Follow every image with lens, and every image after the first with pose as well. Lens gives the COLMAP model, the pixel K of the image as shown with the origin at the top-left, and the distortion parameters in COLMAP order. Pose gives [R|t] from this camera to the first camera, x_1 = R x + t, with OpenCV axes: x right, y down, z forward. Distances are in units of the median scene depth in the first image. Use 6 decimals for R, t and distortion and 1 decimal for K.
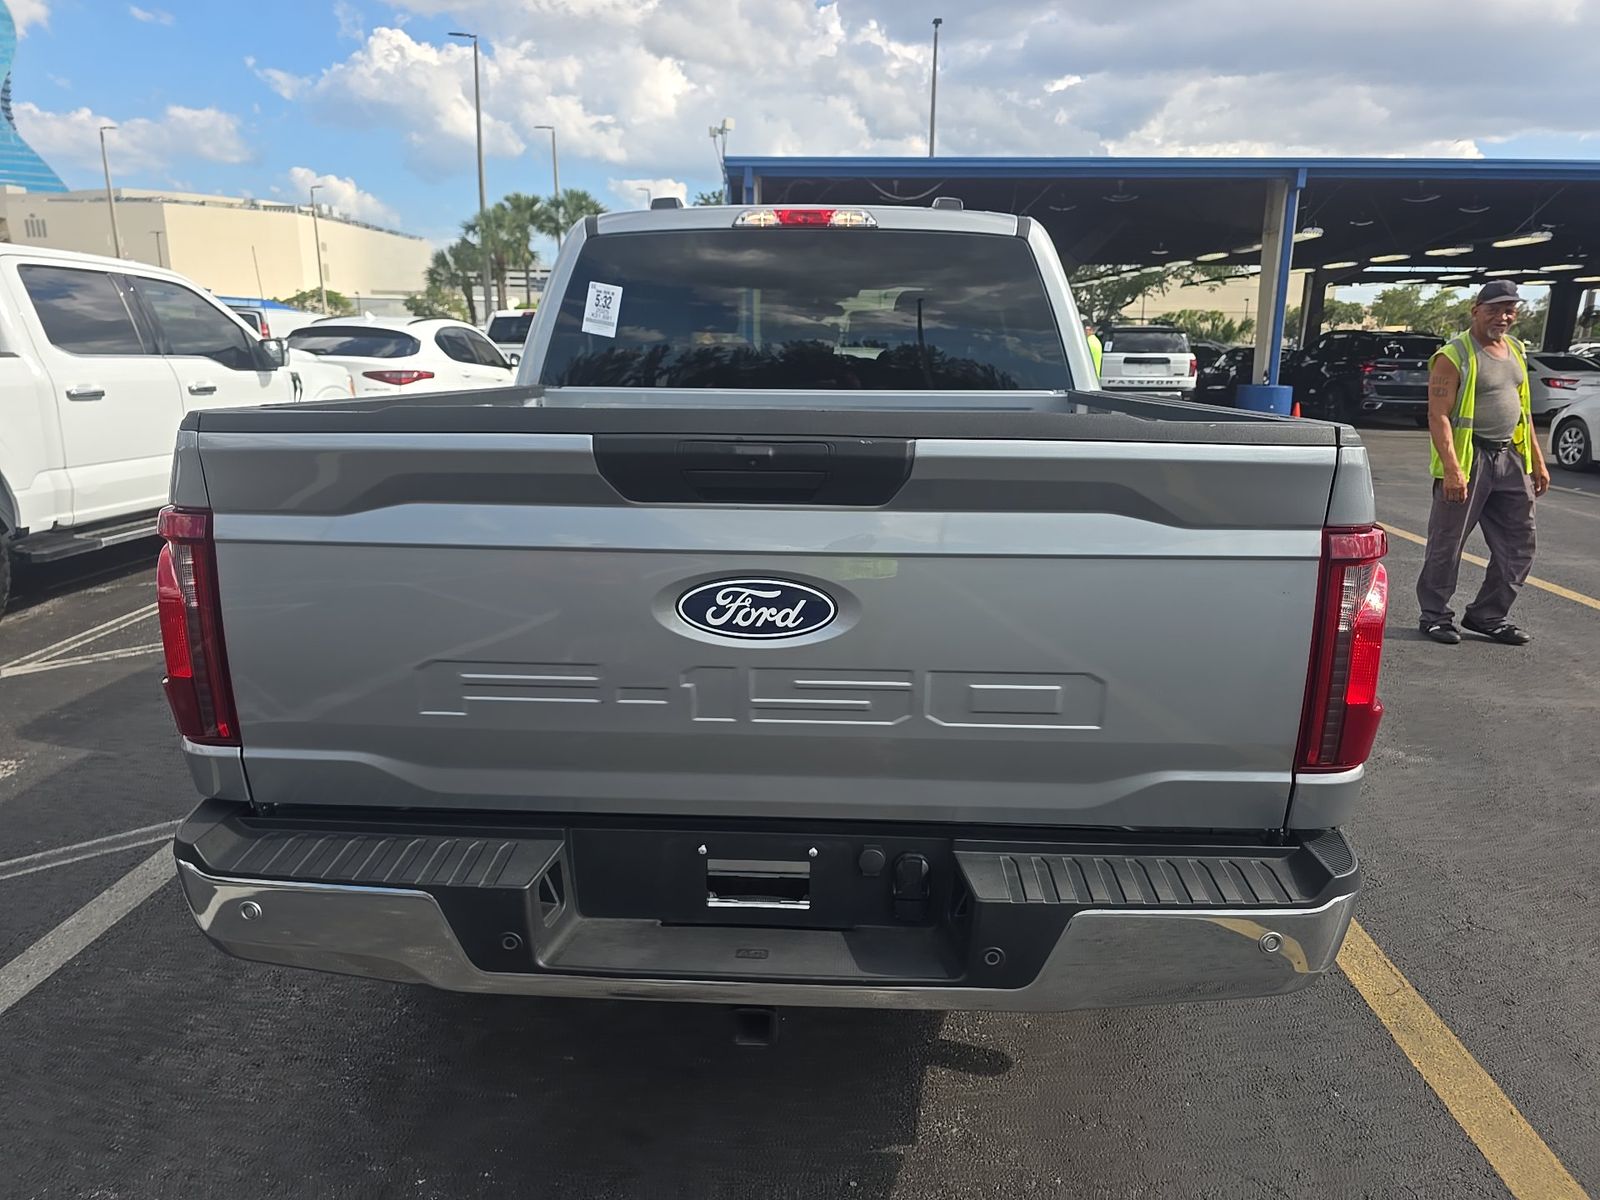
lens RADIAL K [[1061.1, 0, 800.0], [0, 1061.1, 600.0], [0, 0, 1]] dist [0.052840, -0.047311]
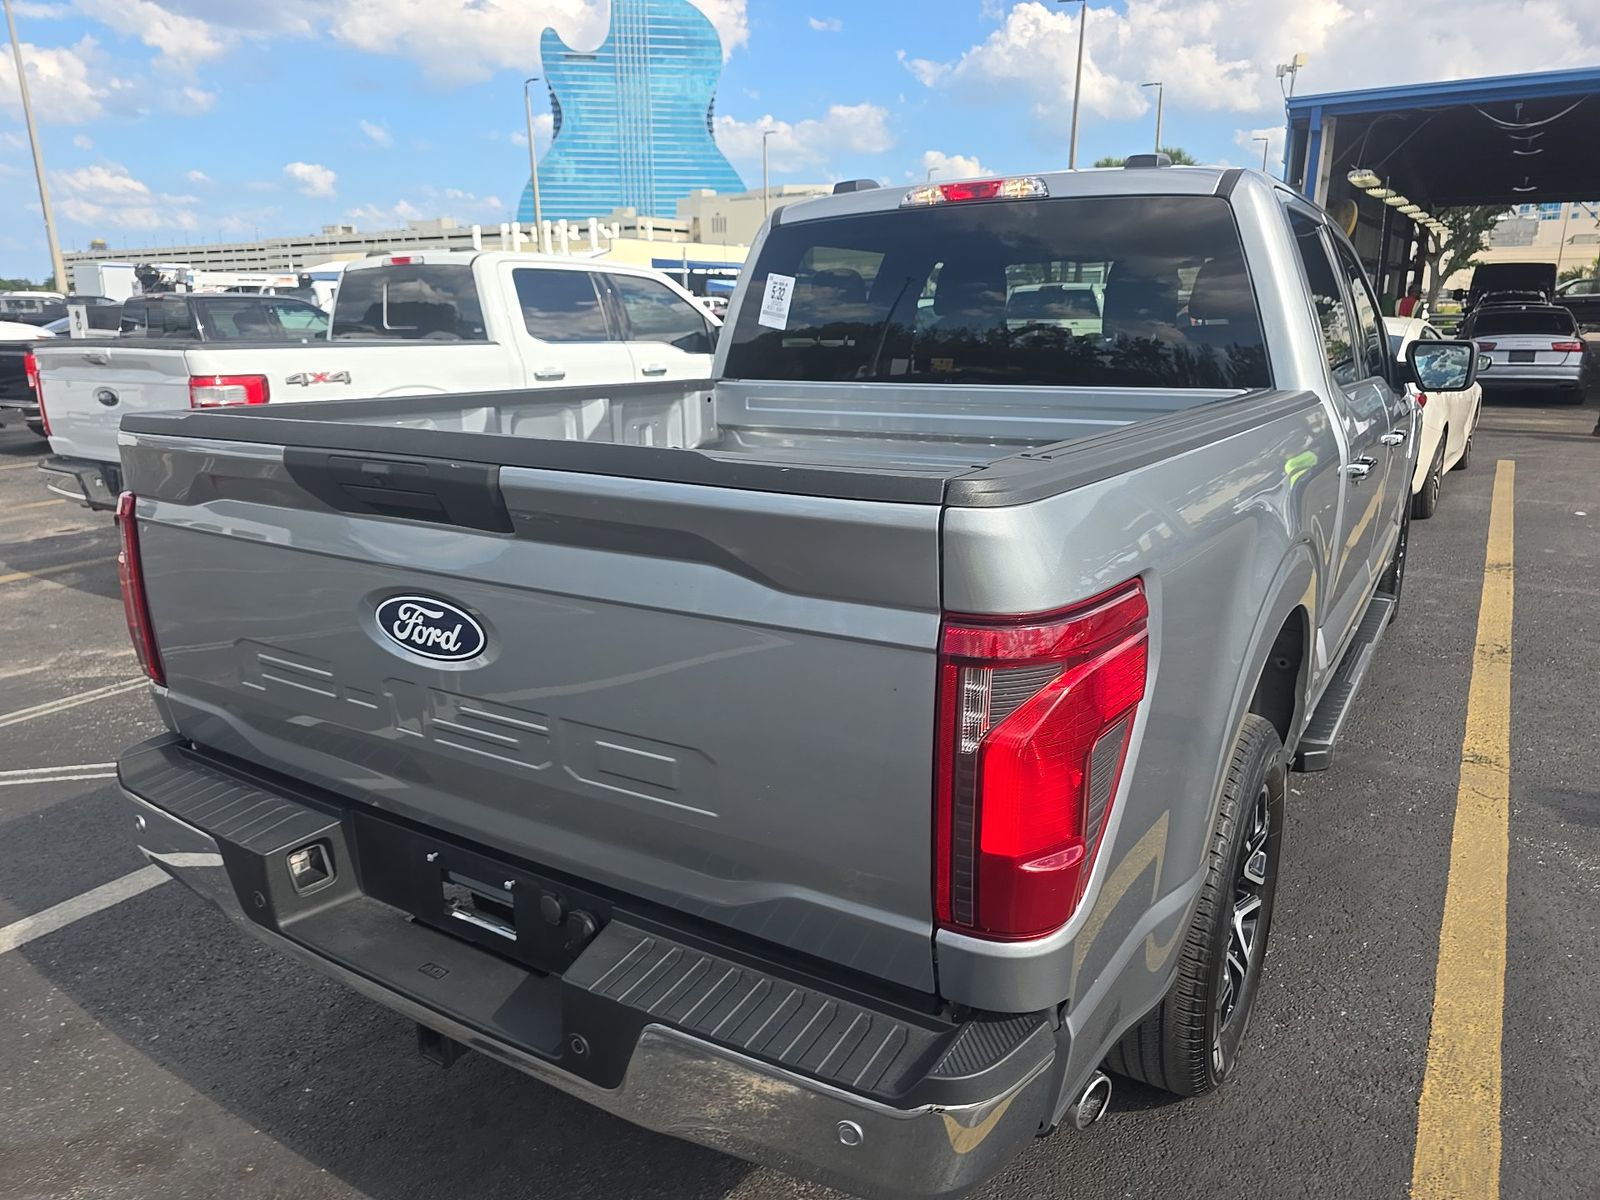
lens RADIAL K [[1100.8, 0, 800.0], [0, 1100.8, 600.0], [0, 0, 1]] dist [0.018149, -0.021485]
pose [[0.863555, 0.108239, -0.492501, 0.356861], [-0.099259, 0.994069, 0.044430, -0.045668], [0.494389, 0.010517, 0.869177, 0.131446]]
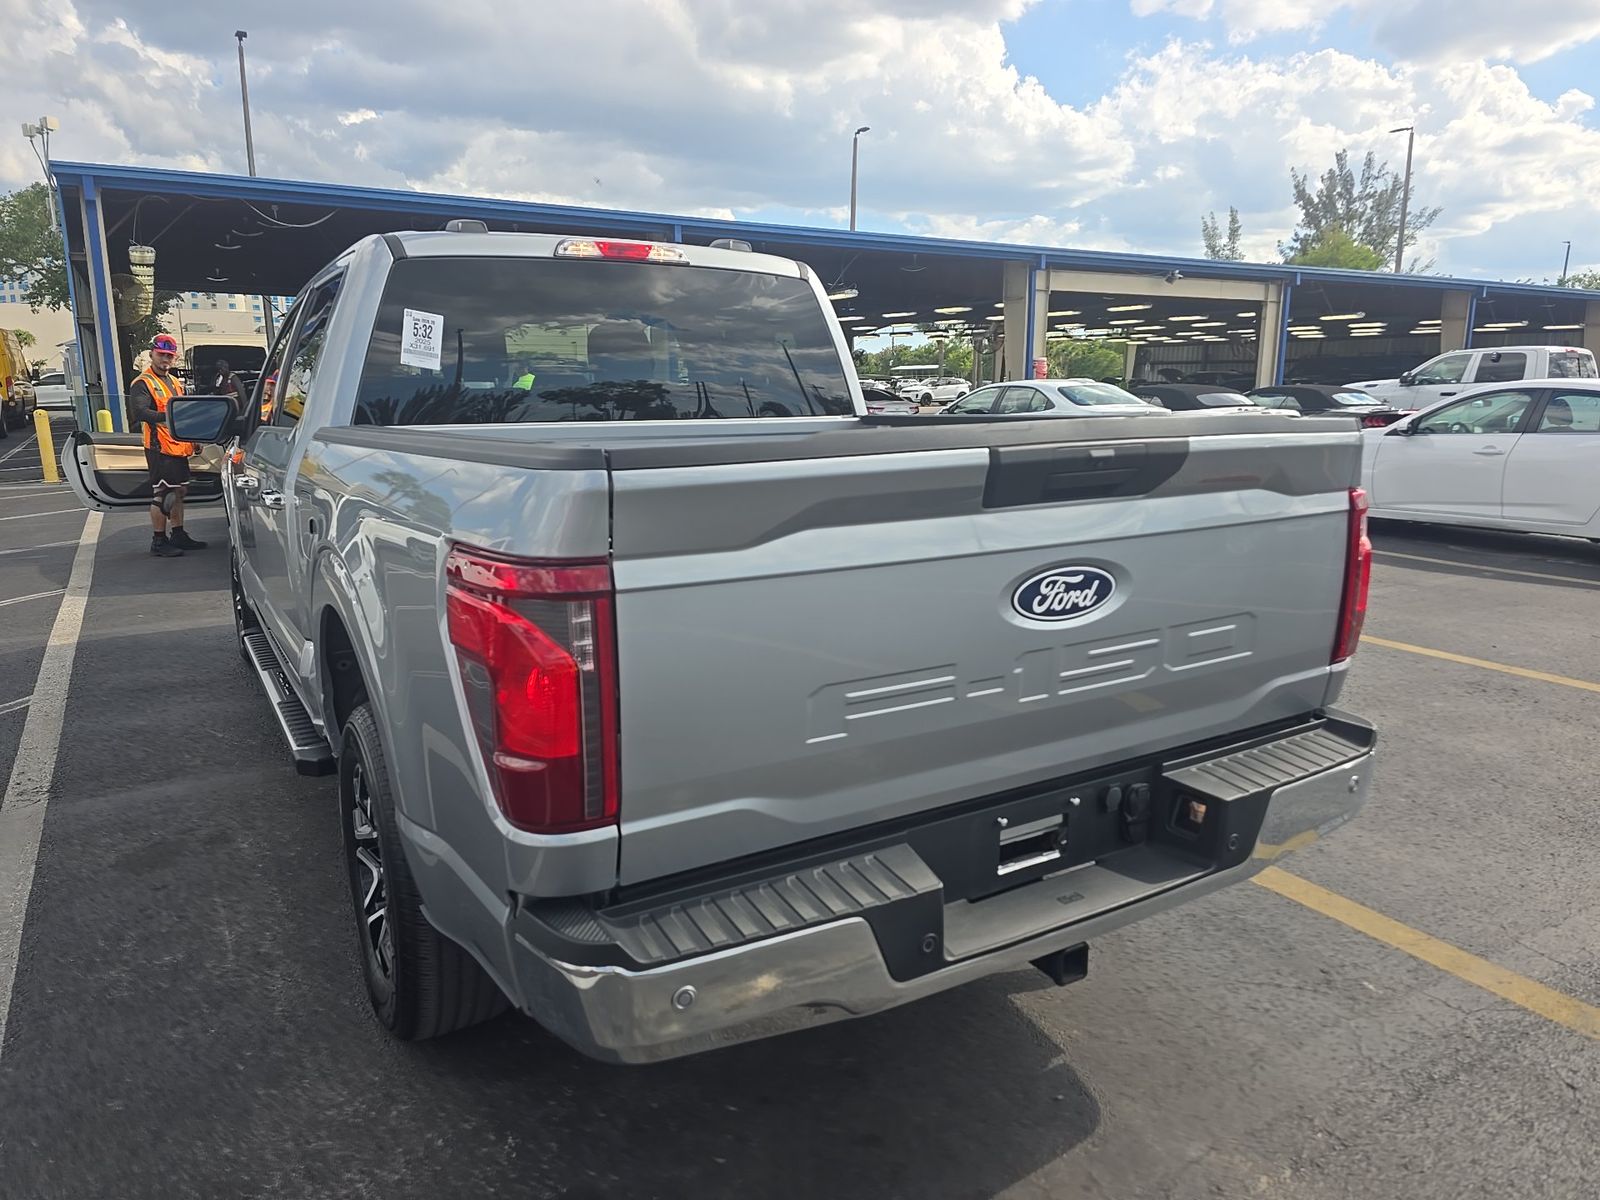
lens RADIAL K [[1061.1, 0, 800.0], [0, 1061.1, 600.0], [0, 0, 1]] dist [0.052840, -0.047311]
pose [[0.834513, -0.122209, 0.537265, -0.425293], [0.141058, 0.989983, 0.006087, -0.015221], [-0.532627, 0.070705, 0.843392, 0.083795]]
